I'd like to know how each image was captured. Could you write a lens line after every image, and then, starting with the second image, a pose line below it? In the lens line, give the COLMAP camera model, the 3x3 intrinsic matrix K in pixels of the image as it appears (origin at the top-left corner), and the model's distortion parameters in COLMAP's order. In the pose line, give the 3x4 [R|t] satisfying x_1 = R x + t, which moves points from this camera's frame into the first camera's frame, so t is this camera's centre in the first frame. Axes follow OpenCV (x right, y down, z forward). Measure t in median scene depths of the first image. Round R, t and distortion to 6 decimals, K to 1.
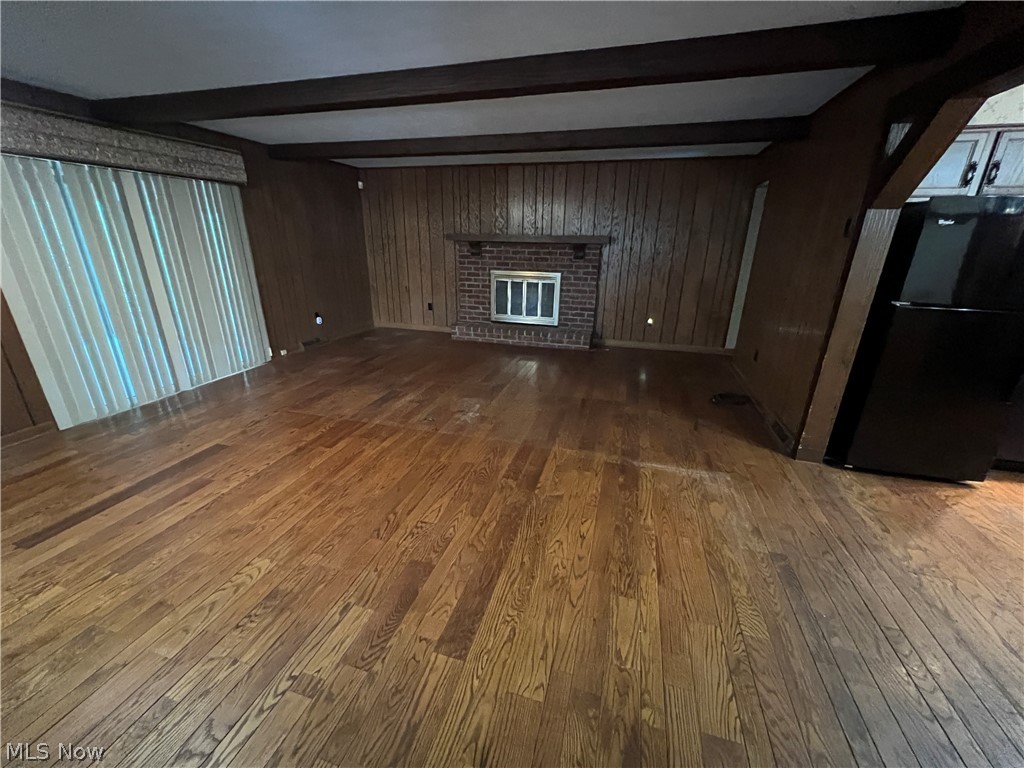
lens RADIAL K [[408.5, 0, 511.6], [0, 408.5, 385.0], [0, 0, 1]] dist [-0.001307, 0.000760]
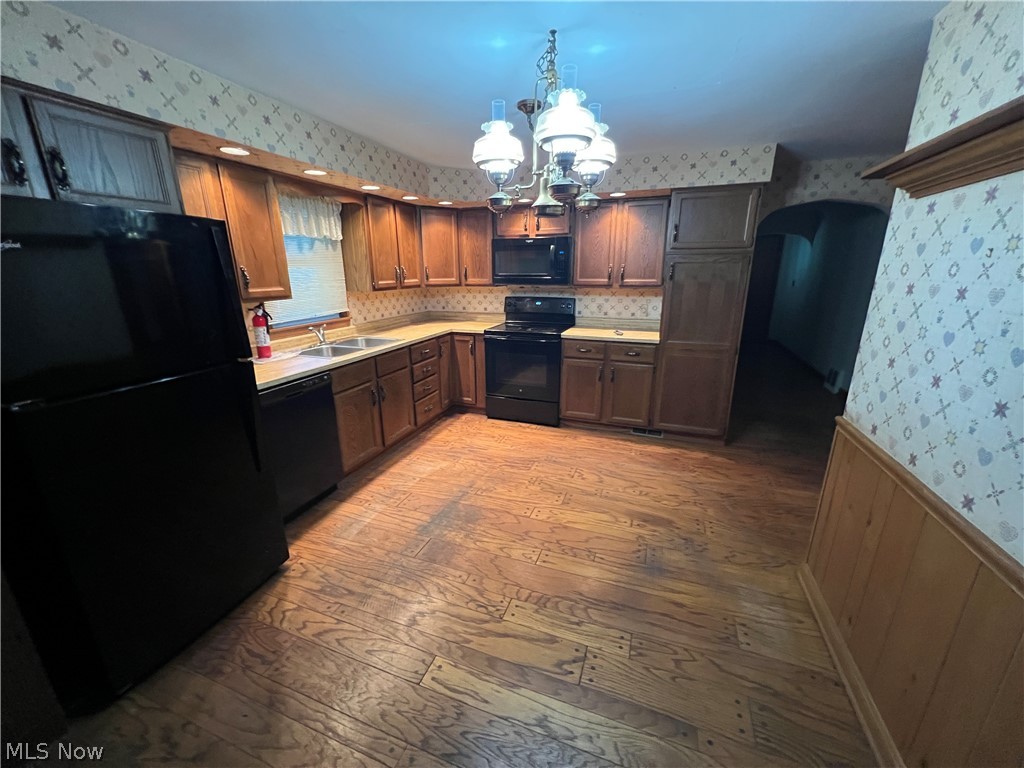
lens RADIAL K [[408.5, 0, 509.5], [0, 408.5, 385.4], [0, 0, 1]] dist [-0.001307, 0.000760]
pose [[0.074564, -0.285350, 0.955519, 0.296835], [0.349443, 0.904907, 0.242966, -0.074180], [-0.933986, 0.315782, 0.167187, 0.199474]]
